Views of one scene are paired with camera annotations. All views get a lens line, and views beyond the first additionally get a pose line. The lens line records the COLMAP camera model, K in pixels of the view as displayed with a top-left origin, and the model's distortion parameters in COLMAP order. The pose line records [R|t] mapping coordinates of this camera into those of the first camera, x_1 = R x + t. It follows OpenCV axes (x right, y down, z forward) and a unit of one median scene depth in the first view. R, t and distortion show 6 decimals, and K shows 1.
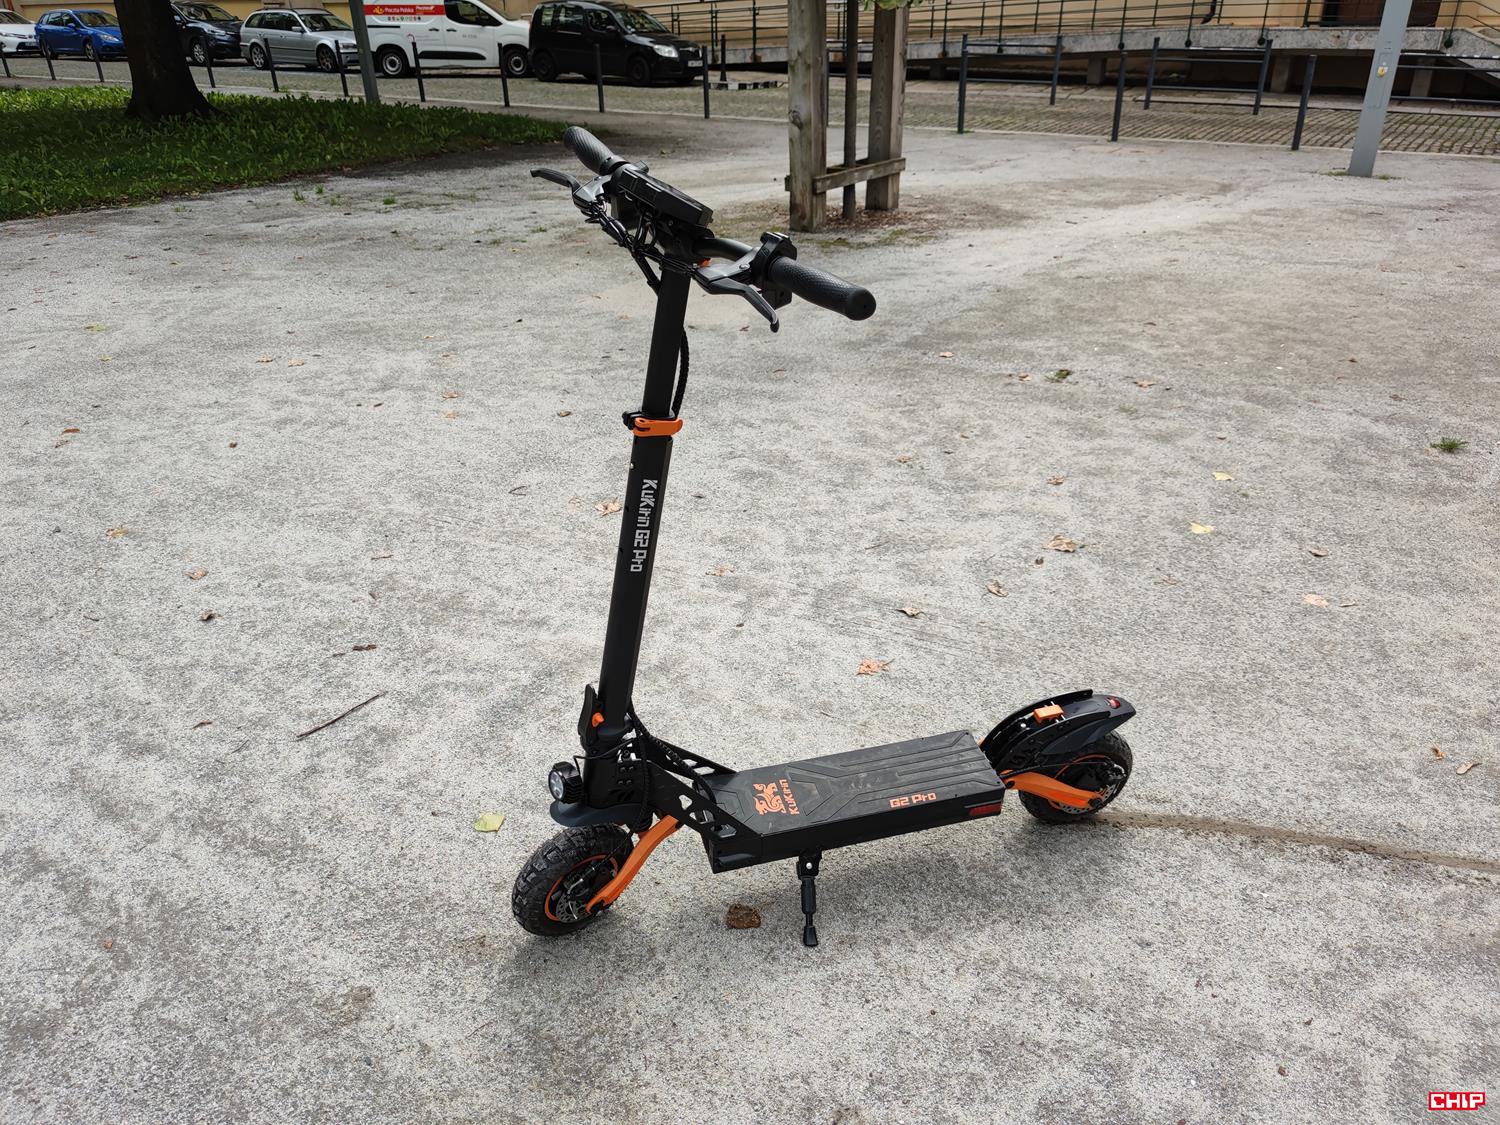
lens RADIAL K [[1070.7, 0, 741.8], [0, 1070.7, 540.1], [0, 0, 1]] dist [0.077739, -0.092723]
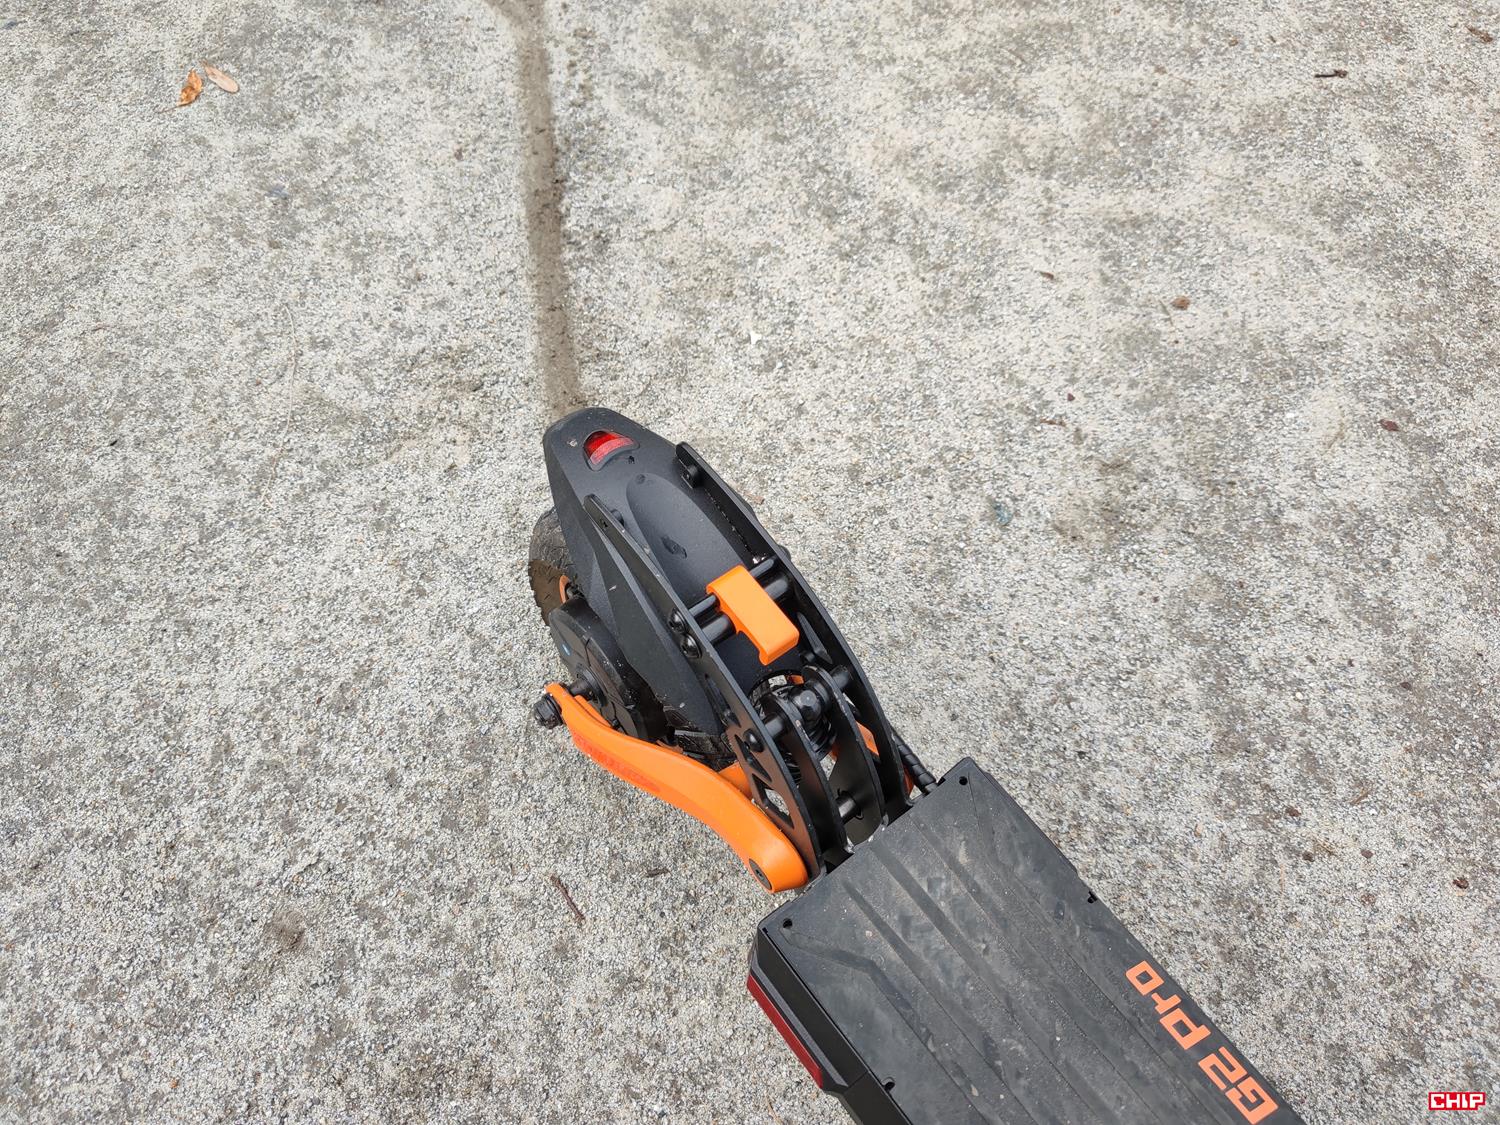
lens RADIAL K [[1083.2, 0, 723.2], [0, 1083.2, 554.4], [0, 0, 1]] dist [0.052364, -0.065619]
pose [[-0.382138, -0.809042, 0.446566, 0.109446], [0.455737, 0.255397, 0.852688, -0.054942], [-0.803912, 0.529361, 0.271114, 0.575167]]
